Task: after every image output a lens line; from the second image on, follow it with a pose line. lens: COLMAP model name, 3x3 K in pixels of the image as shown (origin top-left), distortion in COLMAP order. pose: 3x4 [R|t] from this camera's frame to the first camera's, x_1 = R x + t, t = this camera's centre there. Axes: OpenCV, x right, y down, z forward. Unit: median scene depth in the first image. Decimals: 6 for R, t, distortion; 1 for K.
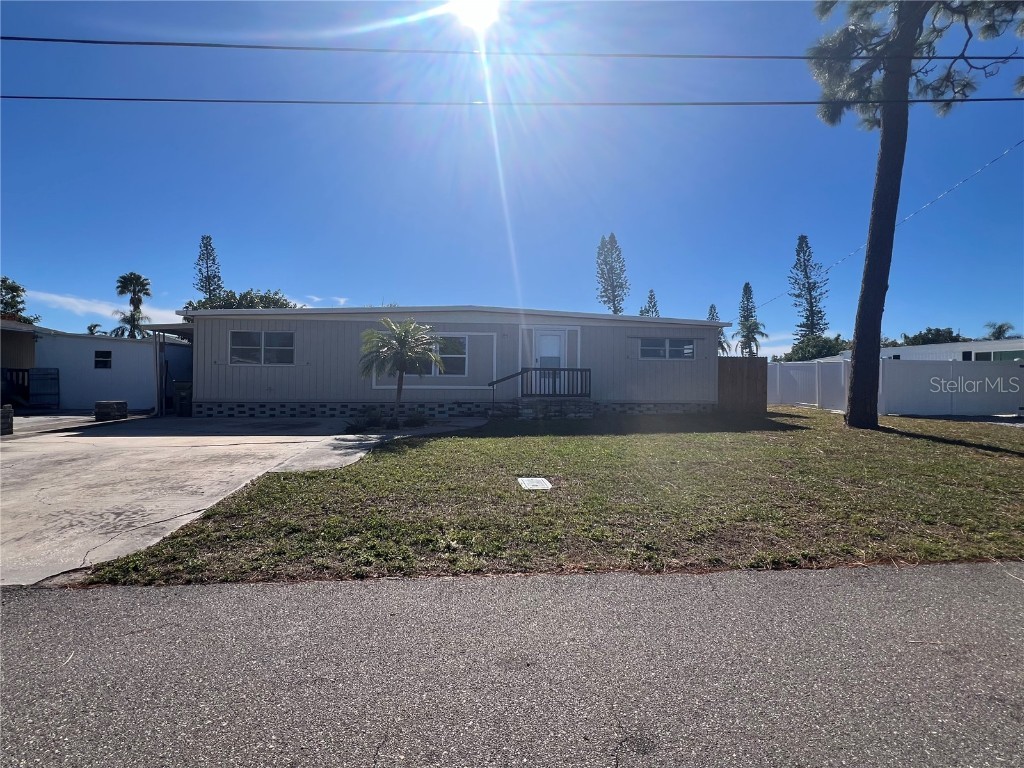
lens RADIAL K [[478.7, 0, 512.0], [0, 478.7, 384.0], [0, 0, 1]] dist [-0.001162, 0.000275]
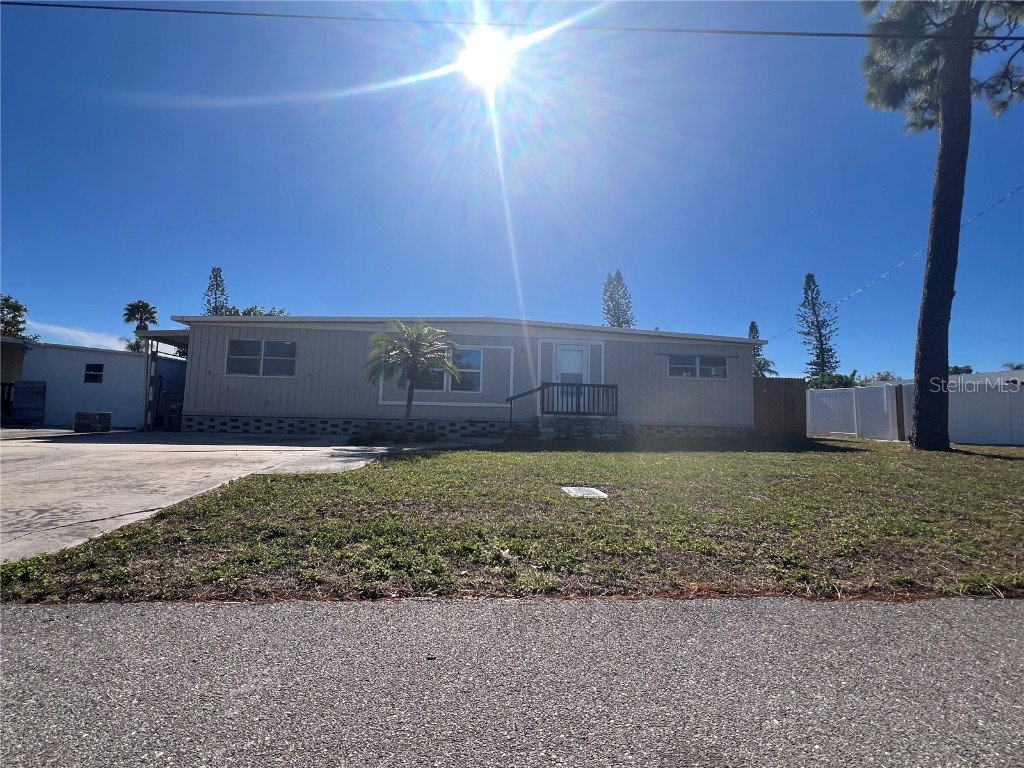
lens RADIAL K [[479.2, 0, 510.4], [0, 479.2, 382.8], [0, 0, 1]] dist [-0.000446, 0.000139]
pose [[0.999858, 0.014407, -0.008743, -0.043042], [-0.015078, 0.996493, -0.082303, 0.056269], [0.007526, 0.082423, 0.996569, 0.113633]]
